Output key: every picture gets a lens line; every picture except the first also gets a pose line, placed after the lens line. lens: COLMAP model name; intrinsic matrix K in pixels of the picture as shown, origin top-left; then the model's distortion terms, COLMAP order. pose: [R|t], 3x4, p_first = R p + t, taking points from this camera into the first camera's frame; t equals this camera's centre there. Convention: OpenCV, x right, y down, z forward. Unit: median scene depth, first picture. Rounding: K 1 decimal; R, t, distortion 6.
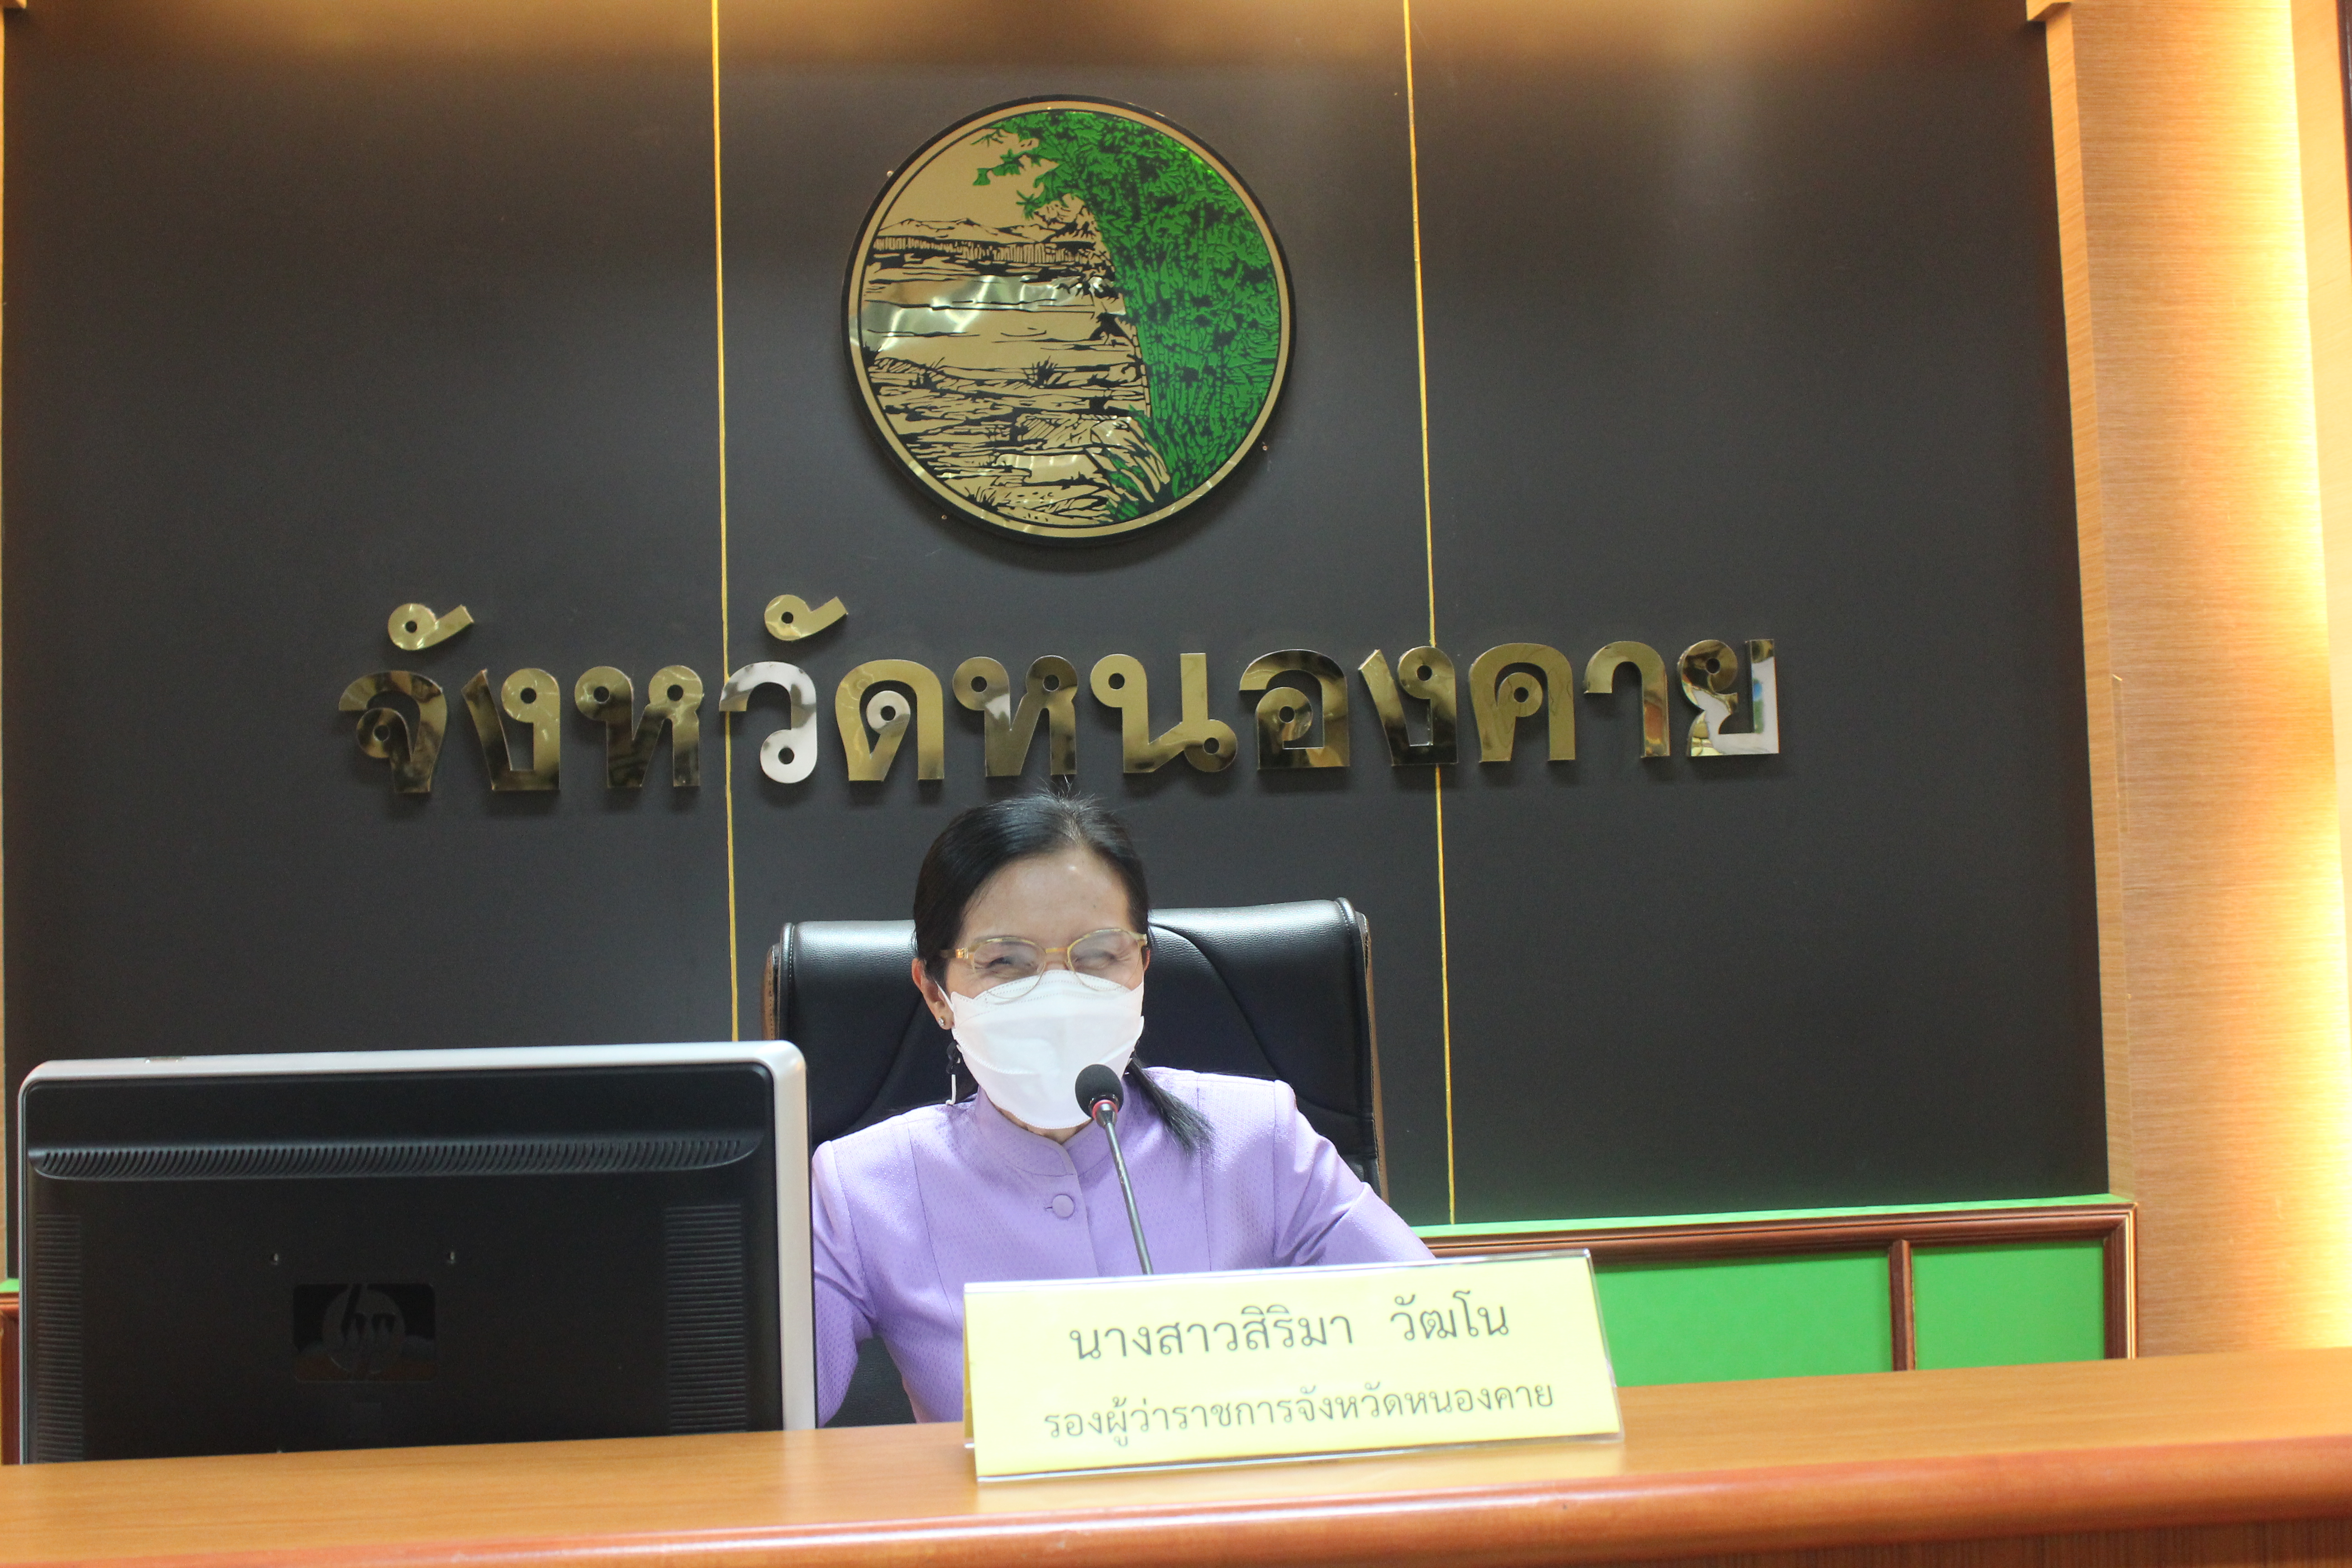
lens RADIAL K [[2608.1, 0, 1174.7], [0, 2608.1, 790.0], [0, 0, 1]] dist [-0.065783, 0.000000]
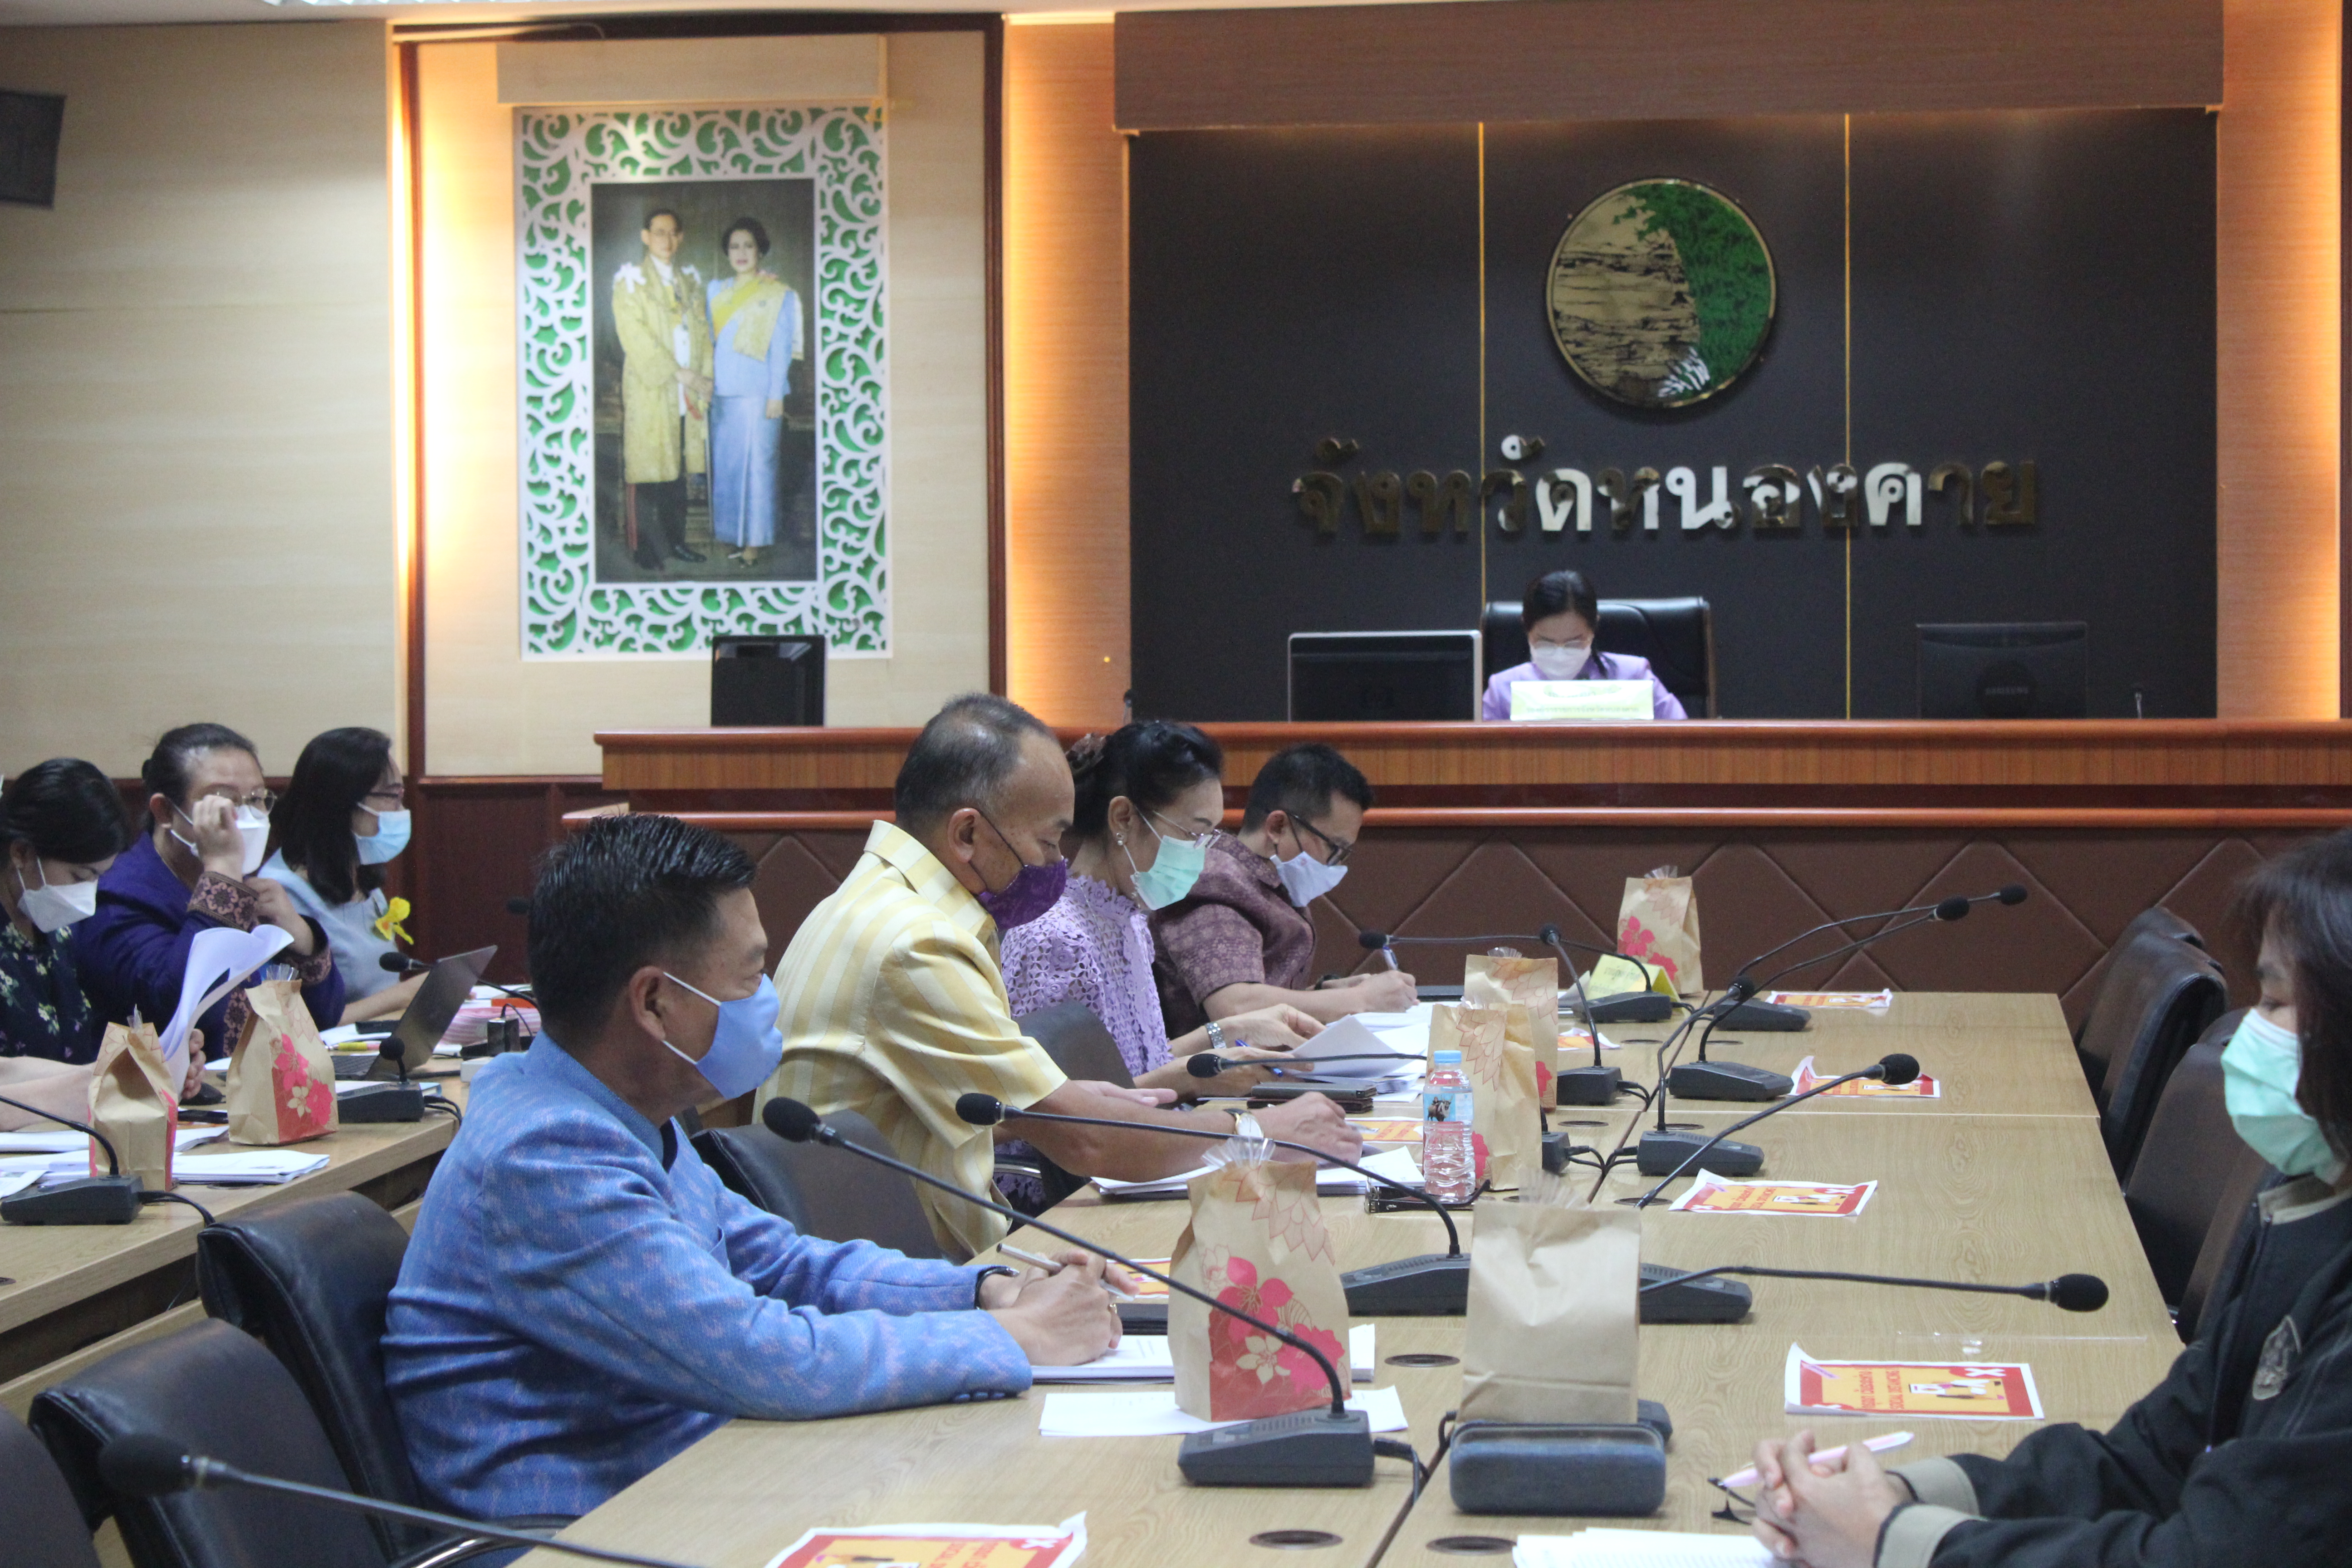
lens RADIAL K [[5059.1, 0, 1175.6], [0, 5059.1, 774.6], [0, 0, 1]] dist [0.069469, 0.000000]
pose [[0.969299, 0.031527, -0.243855, 0.541428], [-0.010322, 0.996089, 0.087753, -0.151554], [0.245667, -0.082542, 0.965833, -2.764688]]
